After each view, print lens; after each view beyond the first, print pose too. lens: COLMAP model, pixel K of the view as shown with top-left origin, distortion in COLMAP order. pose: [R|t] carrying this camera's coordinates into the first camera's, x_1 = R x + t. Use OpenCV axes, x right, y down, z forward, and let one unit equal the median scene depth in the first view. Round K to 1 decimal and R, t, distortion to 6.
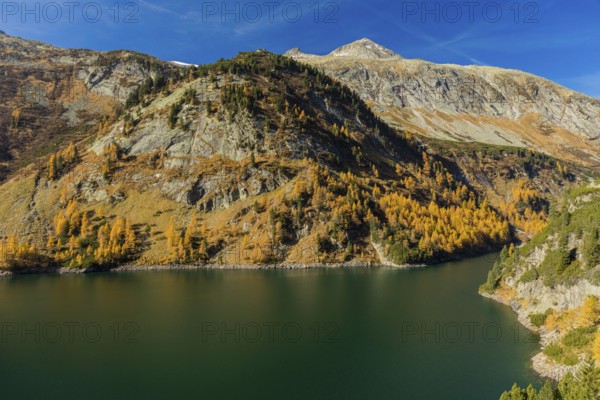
lens RADIAL K [[411.8, 0, 295.5], [0, 411.8, 188.3], [0, 0, 1]] dist [-0.002199, -0.030628]
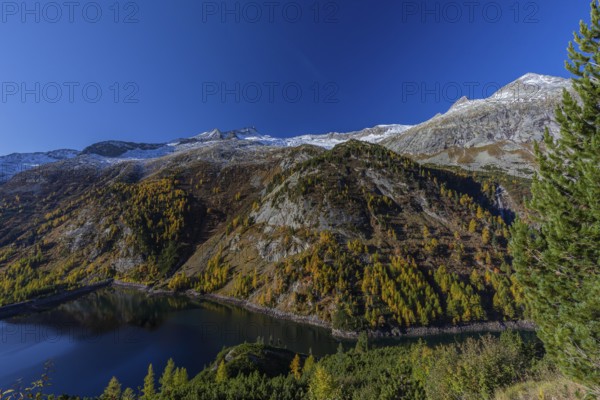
lens RADIAL K [[269.2, 0, 302.6], [0, 269.2, 200.6], [0, 0, 1]] dist [0.005459, -0.000530]
pose [[0.777811, -0.045513, -0.626848, 0.517447], [0.045858, 0.998826, -0.015619, -0.150381], [0.626823, -0.016597, 0.778985, 0.193332]]
